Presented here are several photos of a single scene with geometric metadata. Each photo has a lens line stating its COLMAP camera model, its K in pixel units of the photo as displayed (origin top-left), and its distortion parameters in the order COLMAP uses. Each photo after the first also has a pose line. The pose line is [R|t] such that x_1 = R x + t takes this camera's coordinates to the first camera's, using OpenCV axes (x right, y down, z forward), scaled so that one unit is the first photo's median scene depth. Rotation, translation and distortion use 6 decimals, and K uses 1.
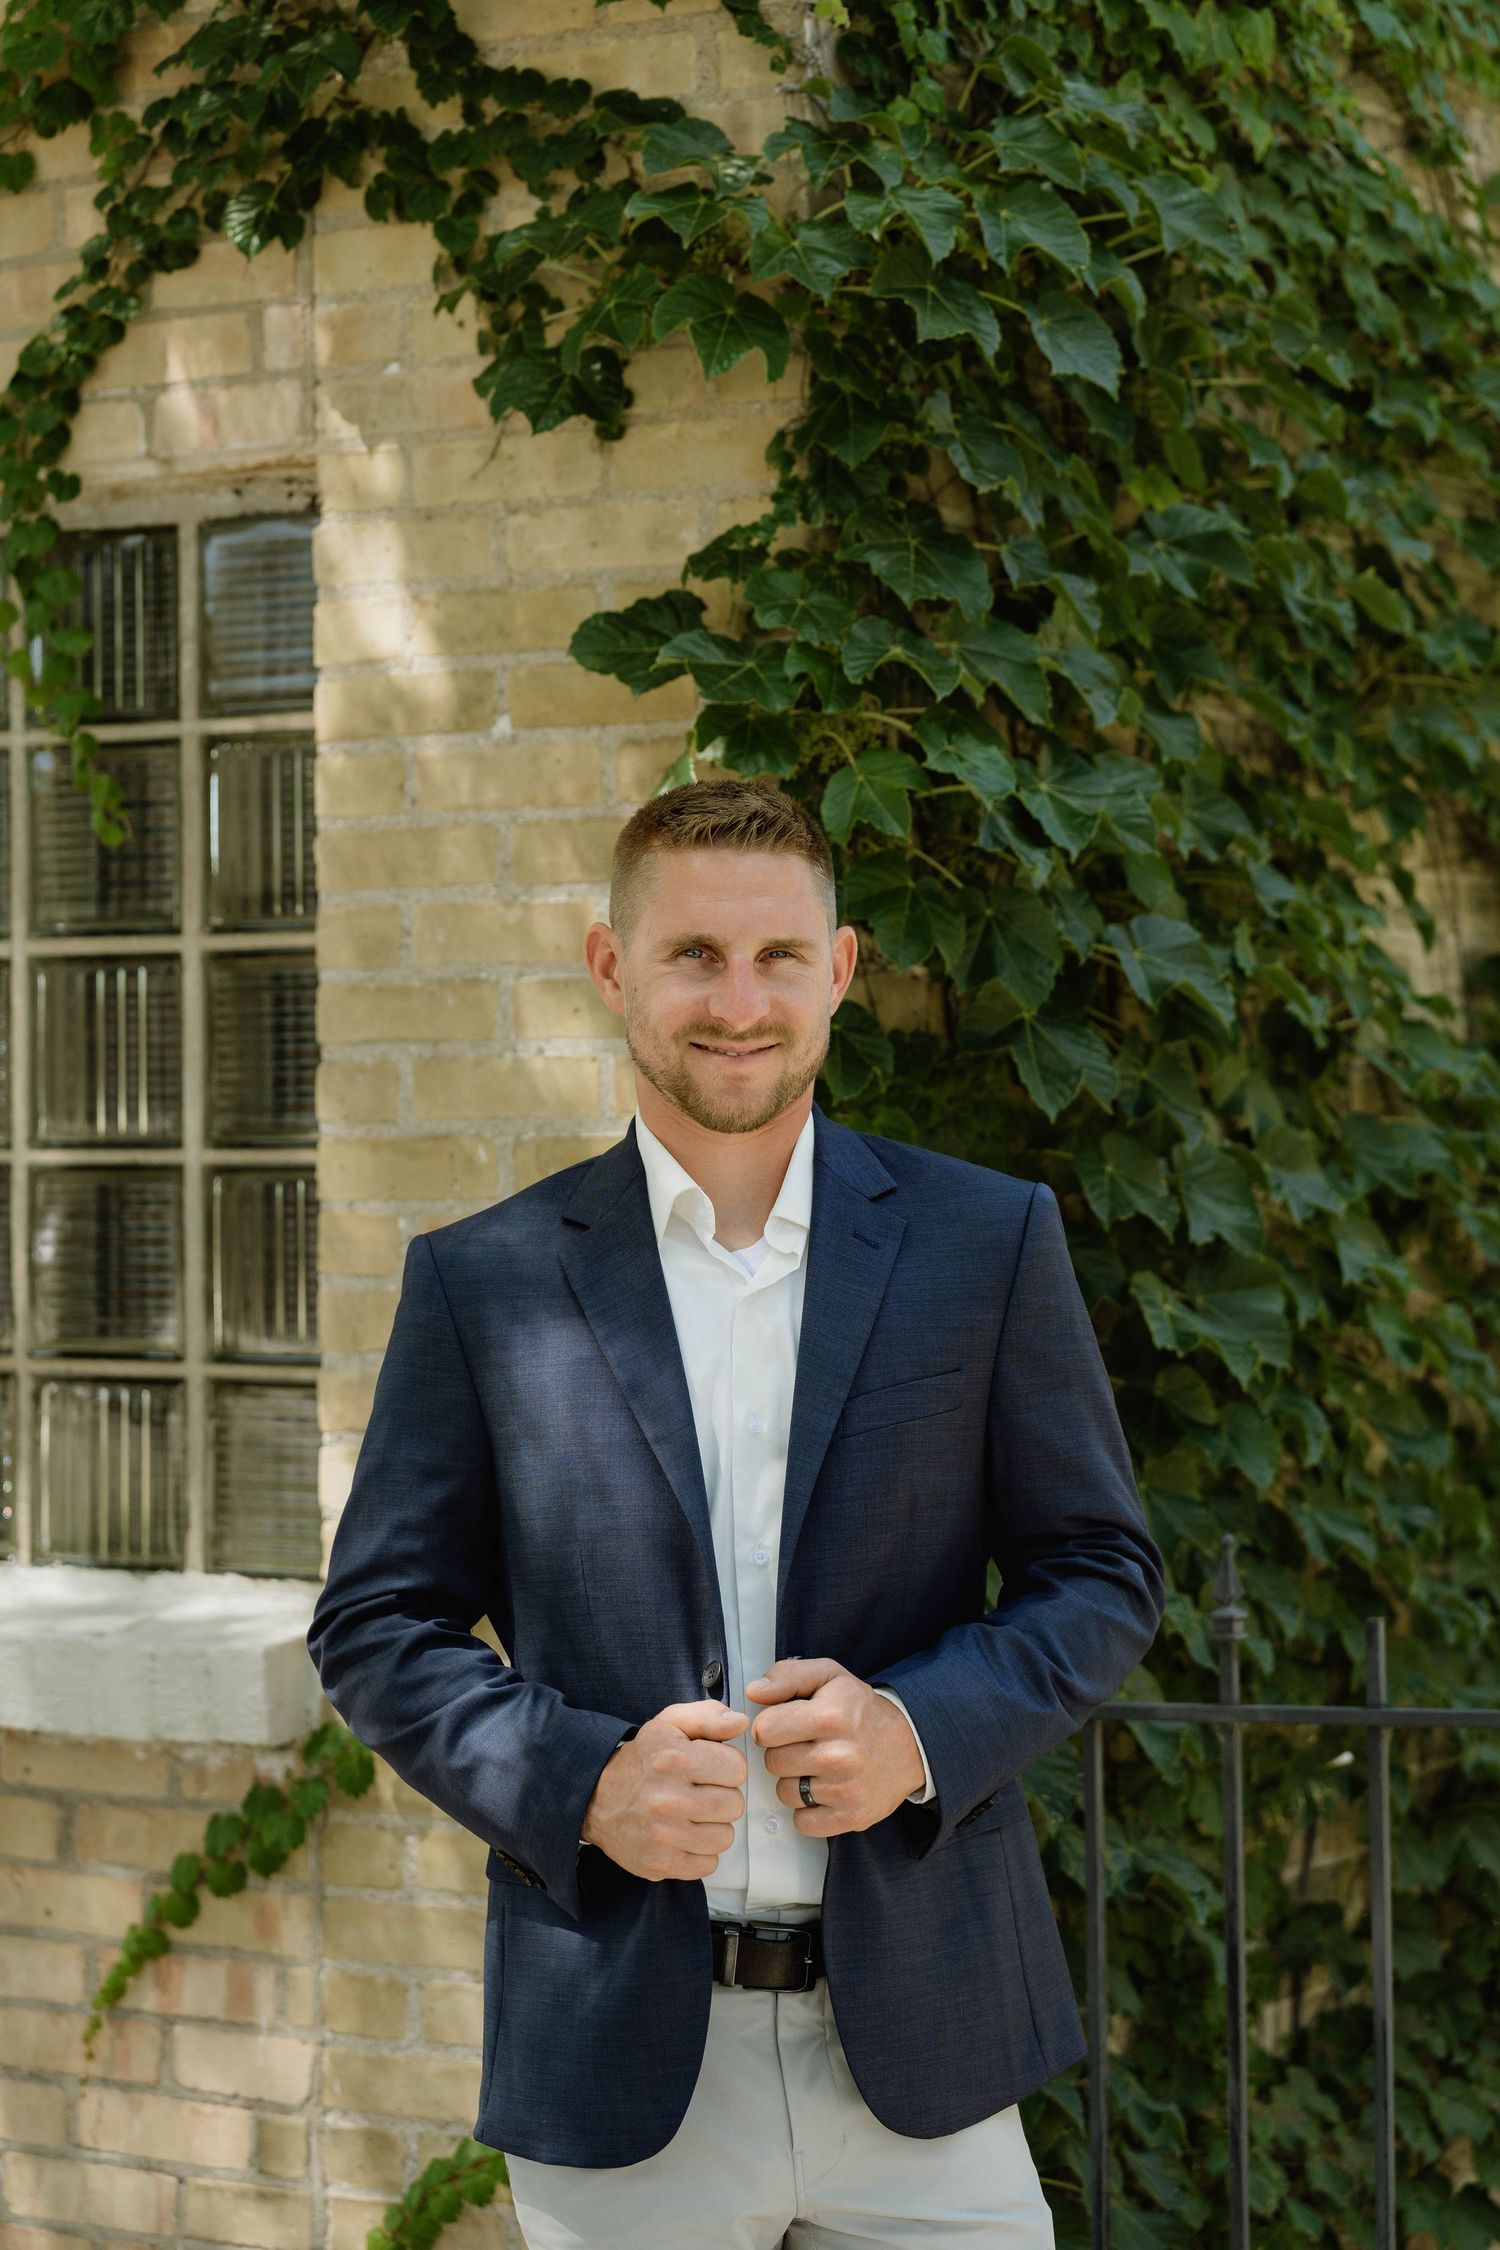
lens RADIAL K [[4895.1, 0, 796.4], [0, 4895.1, 1113.1], [0, 0, 1]] dist [-0.002080, 0.000000]
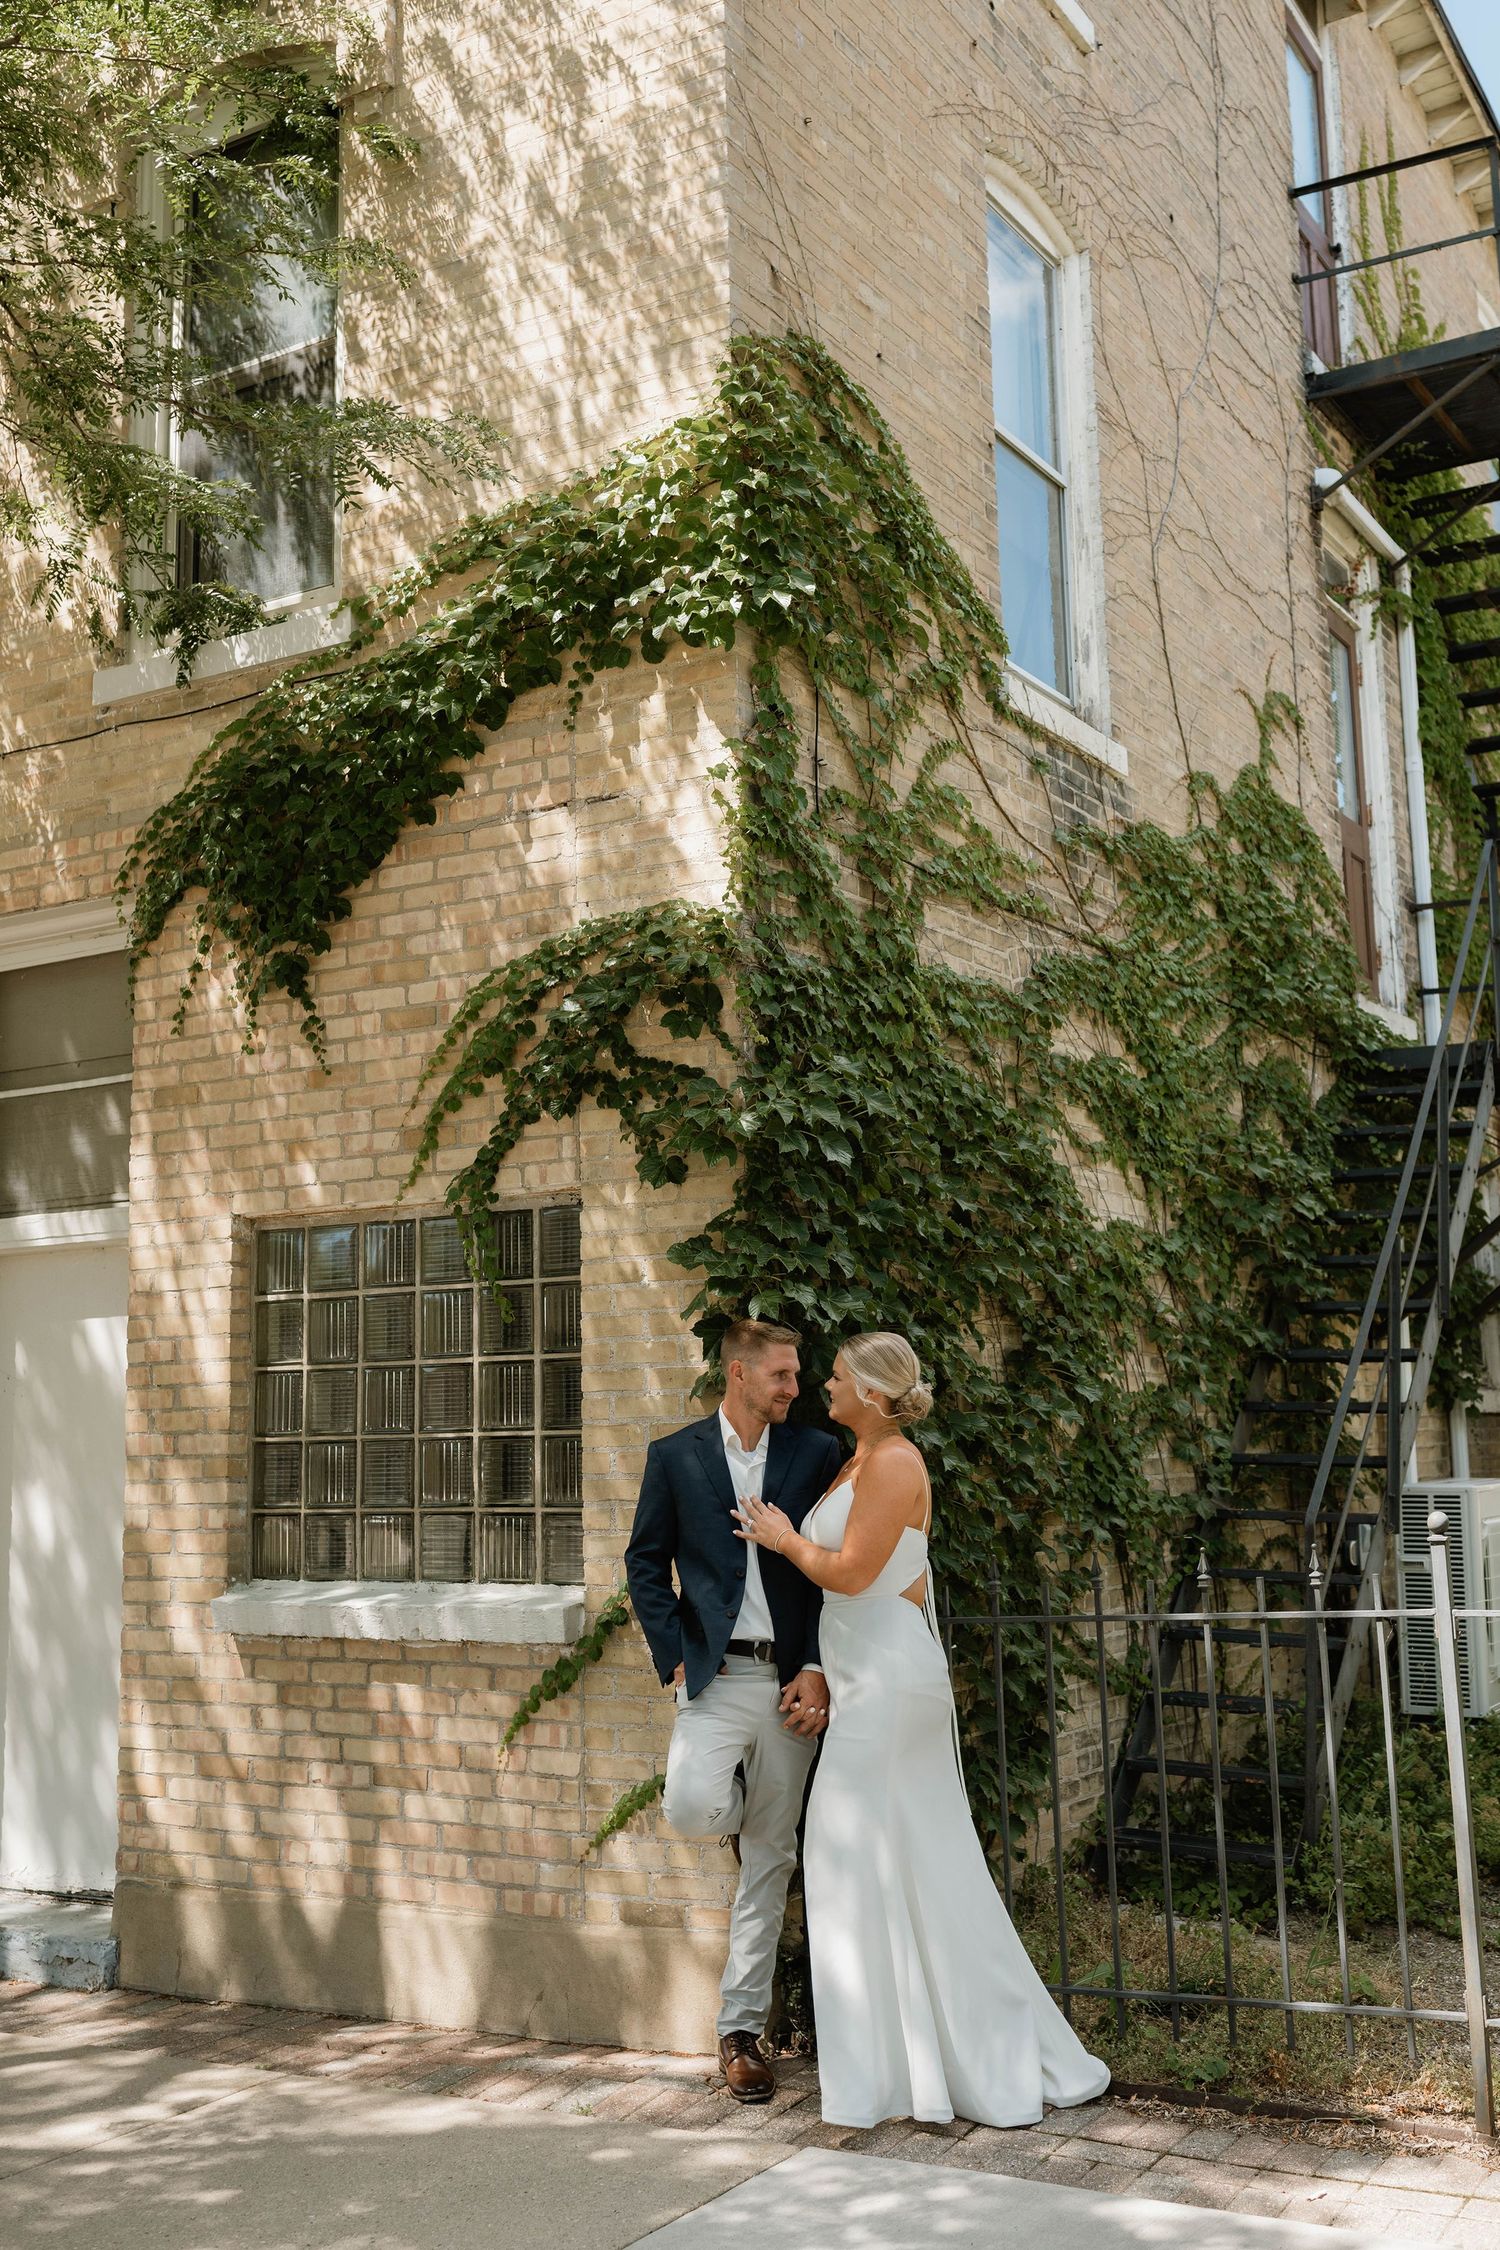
lens RADIAL K [[2311.1, 0, 814.8], [0, 2311.1, 1037.5], [0, 0, 1]] dist [-0.013151, 0.000000]
pose [[0.999836, -0.018056, 0.001515, 0.039923], [0.018064, 0.986760, -0.161177, 0.001287], [0.001415, 0.161178, 0.986924, -0.362583]]
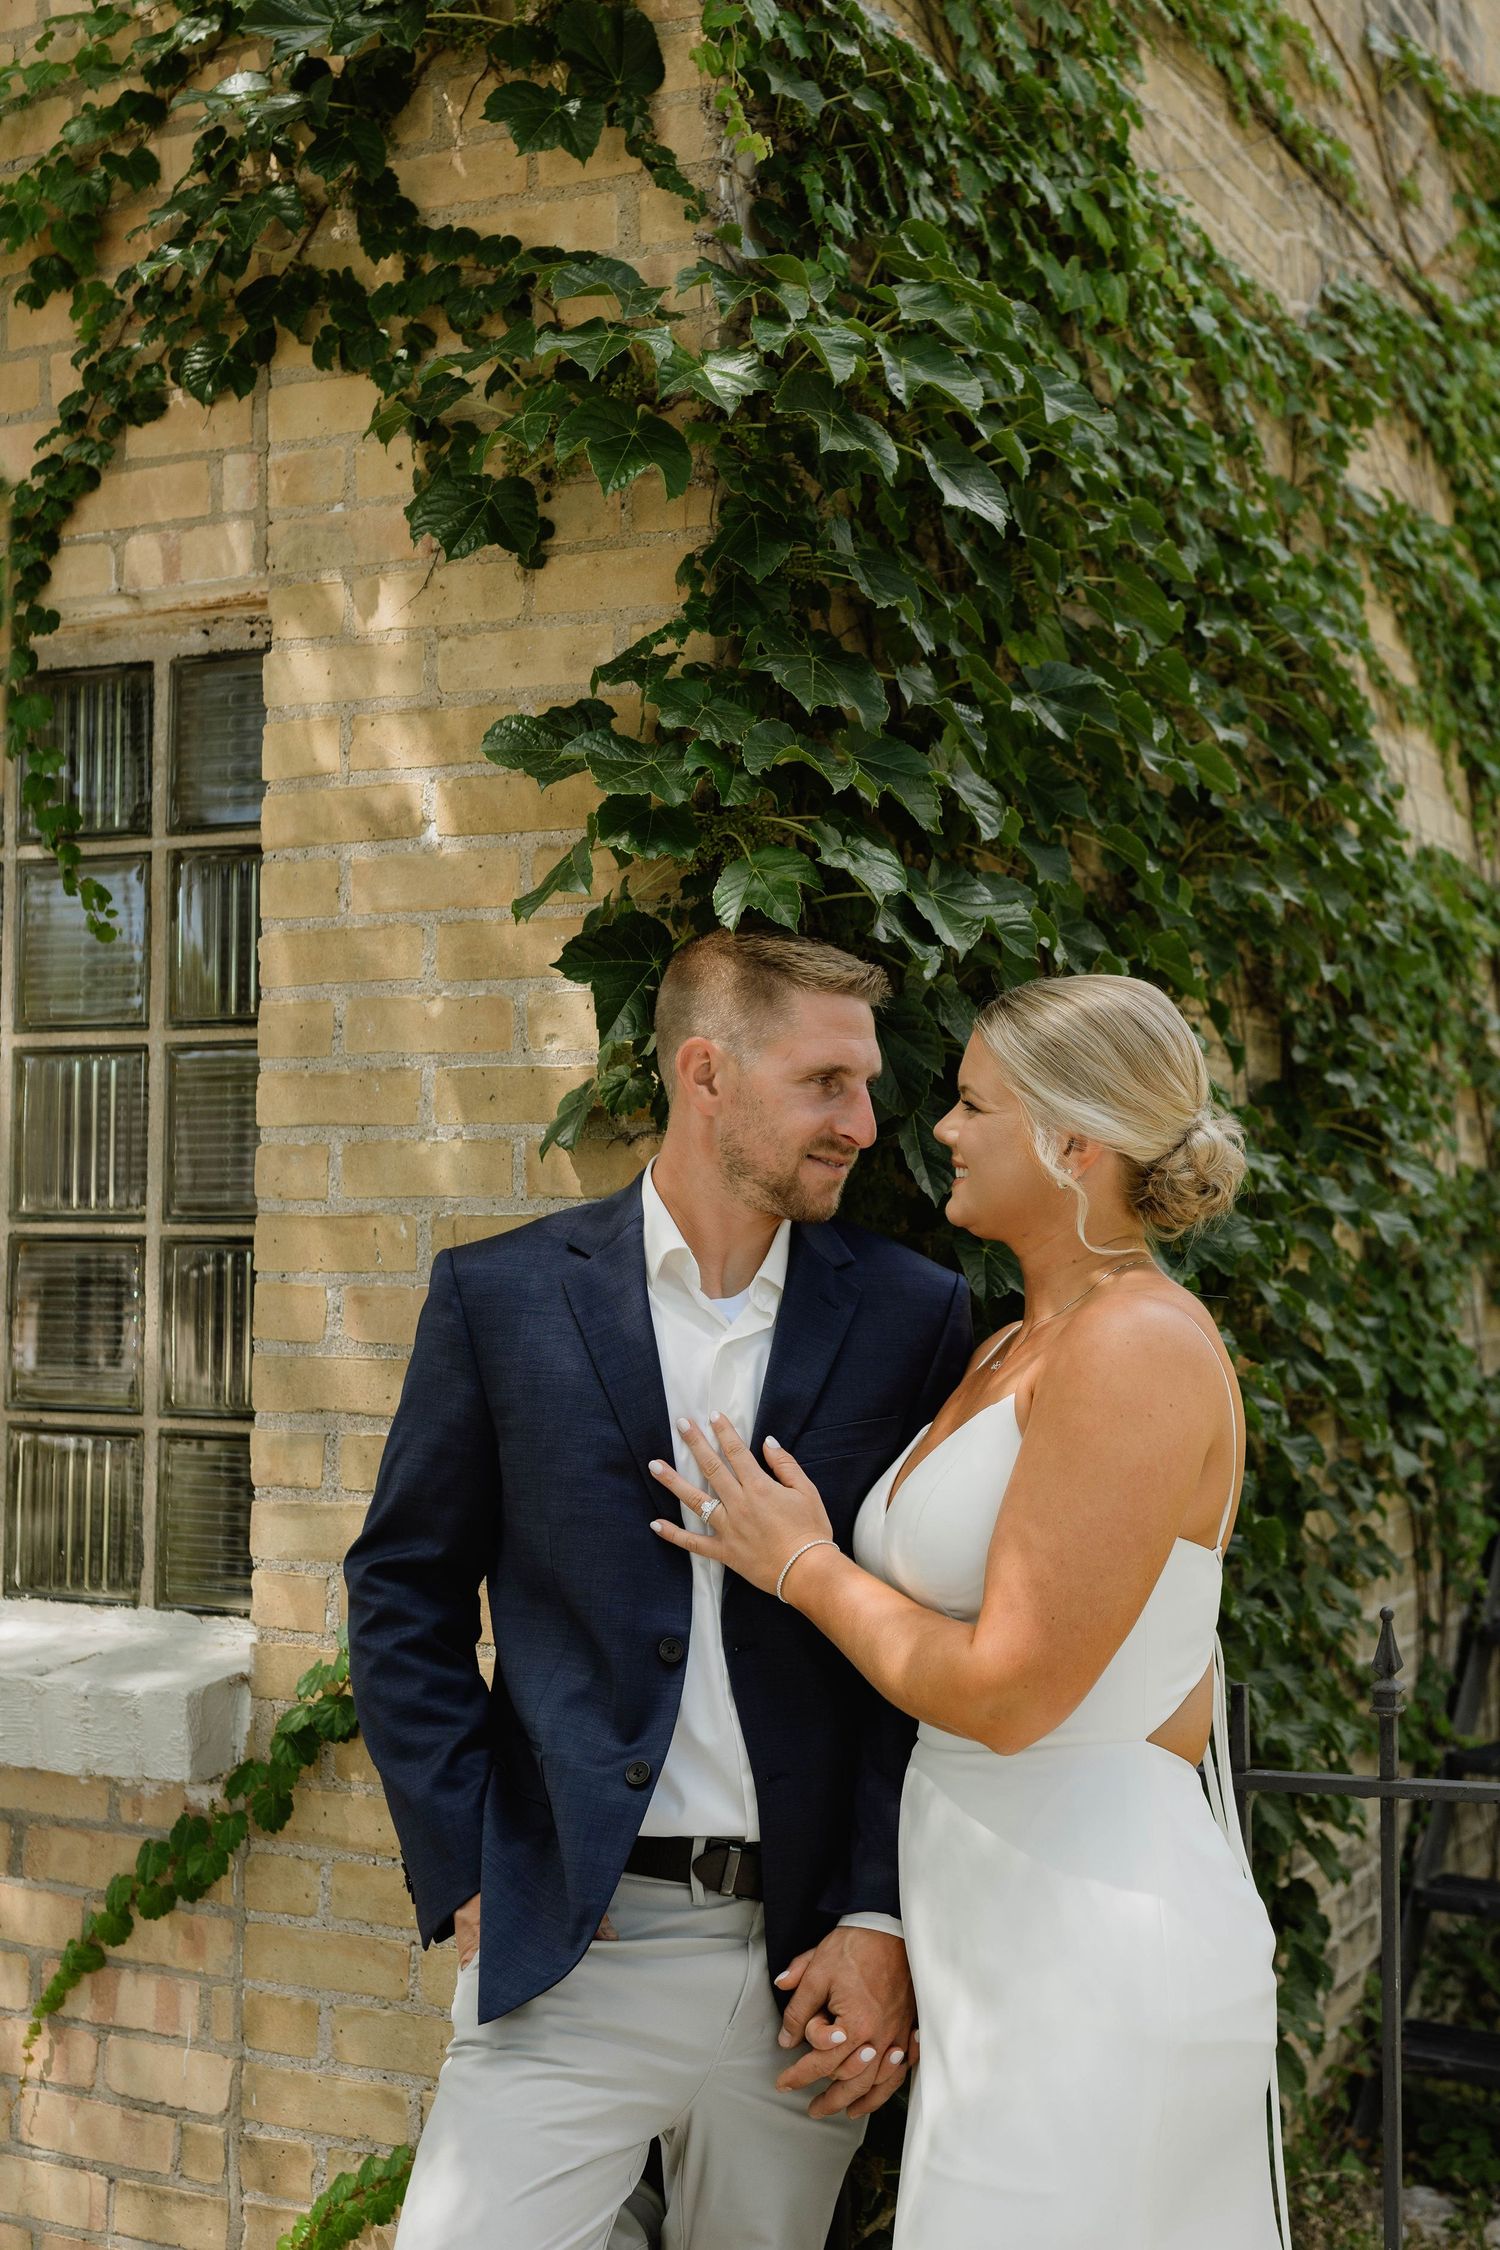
lens RADIAL K [[2688.2, 0, 1078.1], [0, 2688.2, 1136.4], [0, 0, 1]] dist [0.001863, 0.000000]
pose [[0.992949, 0.015034, 0.117588, 0.012754], [-0.011892, 0.999554, -0.027377, 0.002051], [-0.117947, 0.025786, 0.992685, 0.382465]]
